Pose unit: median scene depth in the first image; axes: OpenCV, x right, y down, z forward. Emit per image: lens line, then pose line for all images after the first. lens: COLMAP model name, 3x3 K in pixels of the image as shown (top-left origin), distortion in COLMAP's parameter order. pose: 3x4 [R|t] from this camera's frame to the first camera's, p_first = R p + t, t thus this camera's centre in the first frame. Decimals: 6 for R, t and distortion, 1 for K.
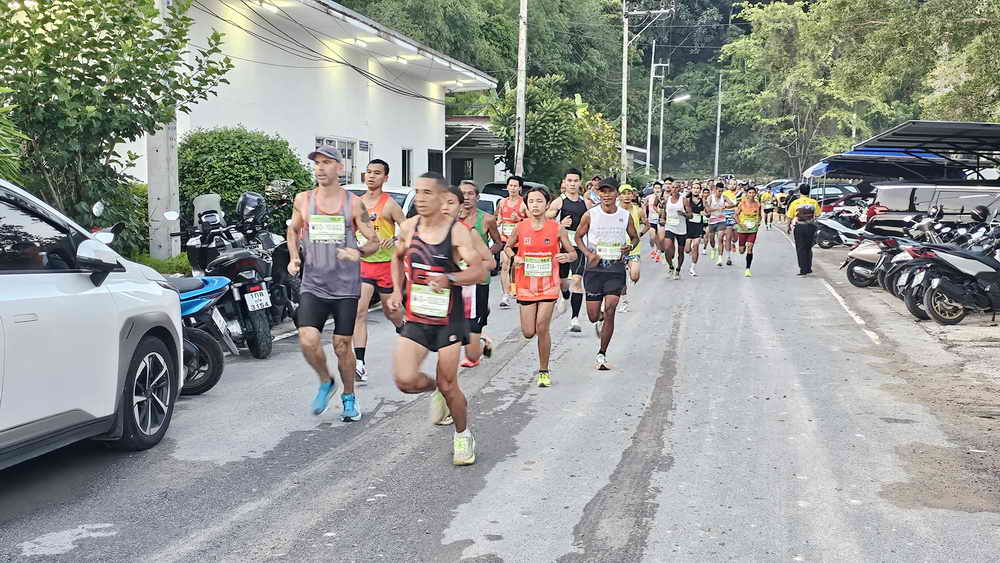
lens RADIAL K [[787.8, 0, 494.6], [0, 787.8, 281.2], [0, 0, 1]] dist [0.069086, -0.087498]
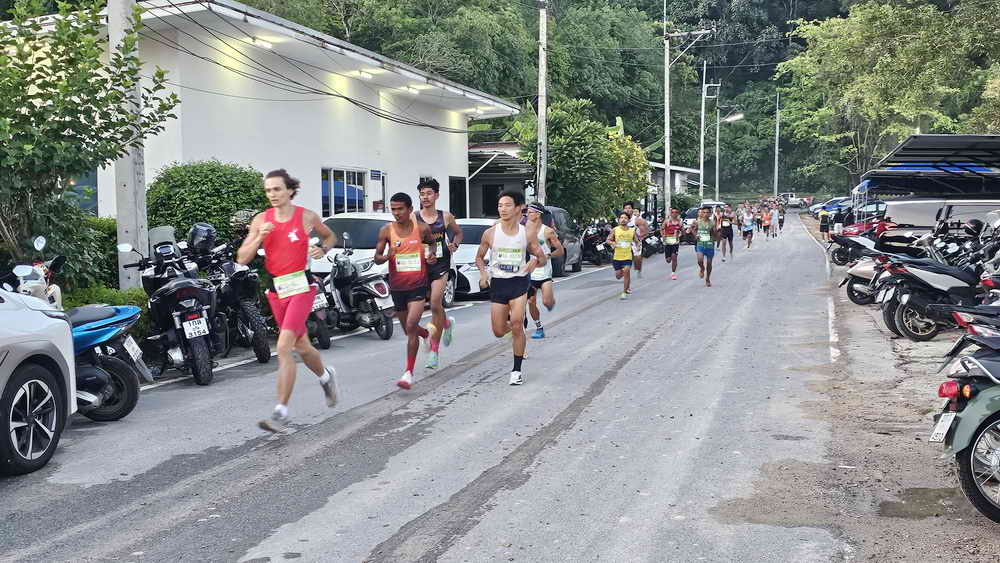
lens RADIAL K [[787.8, 0, 510.8], [0, 787.8, 288.8], [0, 0, 1]] dist [0.069086, -0.087498]
pose [[0.998574, -0.019881, -0.049552, 0.150588], [0.018767, 0.999563, -0.022845, 0.004008], [0.049984, 0.021882, 0.998510, -0.007018]]
